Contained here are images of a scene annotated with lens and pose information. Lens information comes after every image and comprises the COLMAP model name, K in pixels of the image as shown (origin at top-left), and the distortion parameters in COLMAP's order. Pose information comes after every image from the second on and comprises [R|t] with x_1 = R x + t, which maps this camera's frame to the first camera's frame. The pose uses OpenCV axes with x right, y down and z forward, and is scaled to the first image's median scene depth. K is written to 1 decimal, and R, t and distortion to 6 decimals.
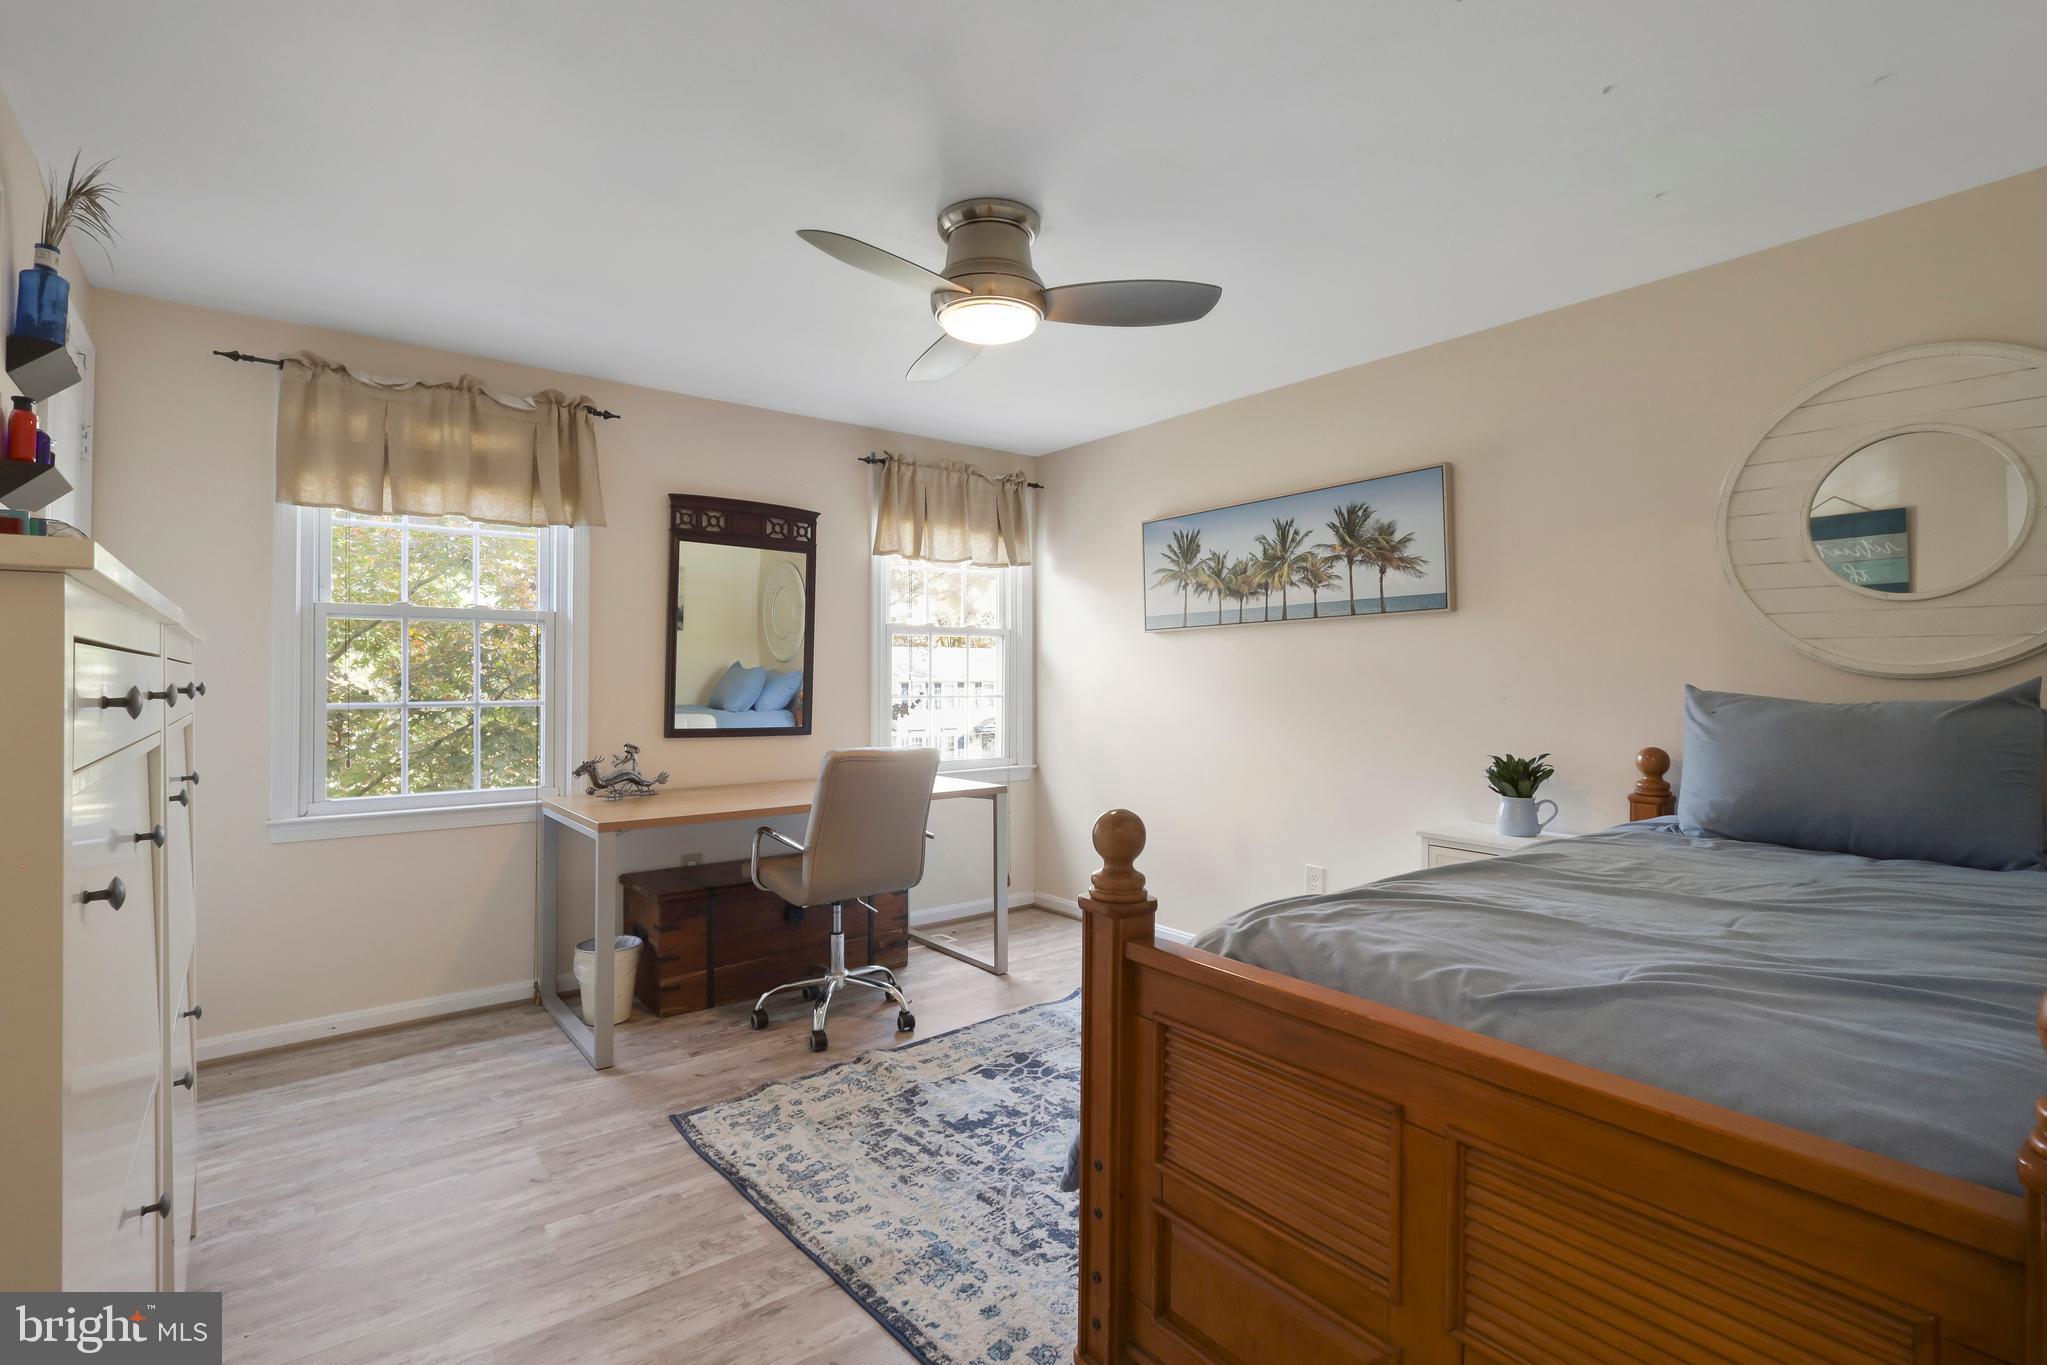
lens RADIAL K [[948.8, 0, 1022.3], [0, 948.8, 681.6], [0, 0, 1]] dist [-0.005070, -0.000208]
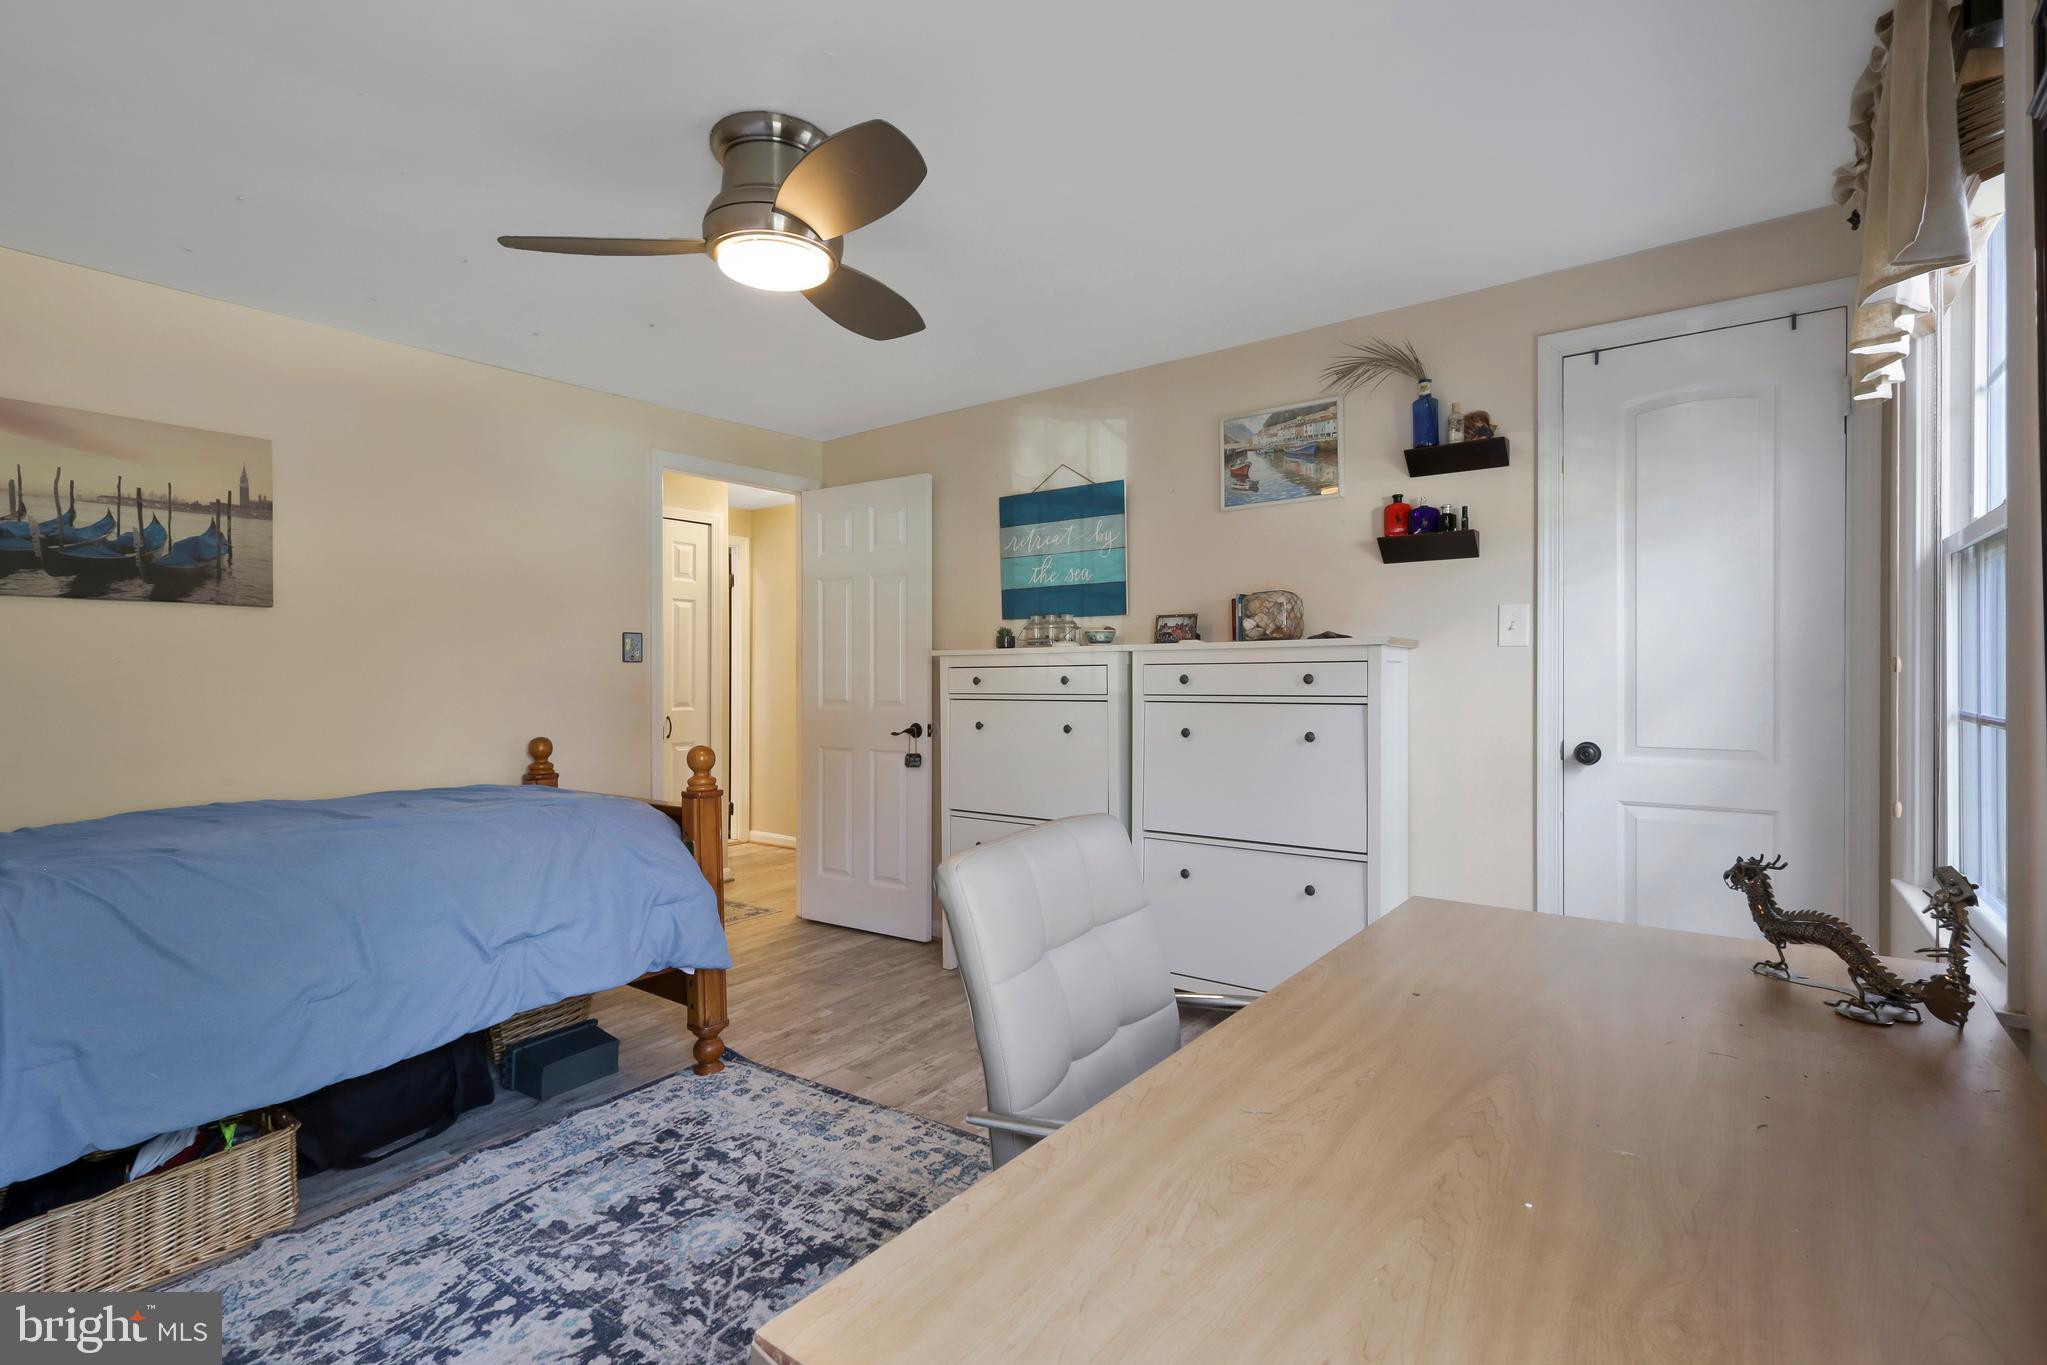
lens RADIAL K [[948.8, 0, 1024.8], [0, 948.8, 674.8], [0, 0, 1]] dist [-0.005070, -0.000208]
pose [[-0.968360, 0.014280, -0.249150, -0.038072], [0.013625, 0.999898, 0.004352, -0.008954], [0.249187, 0.000820, -0.968455, 1.909590]]
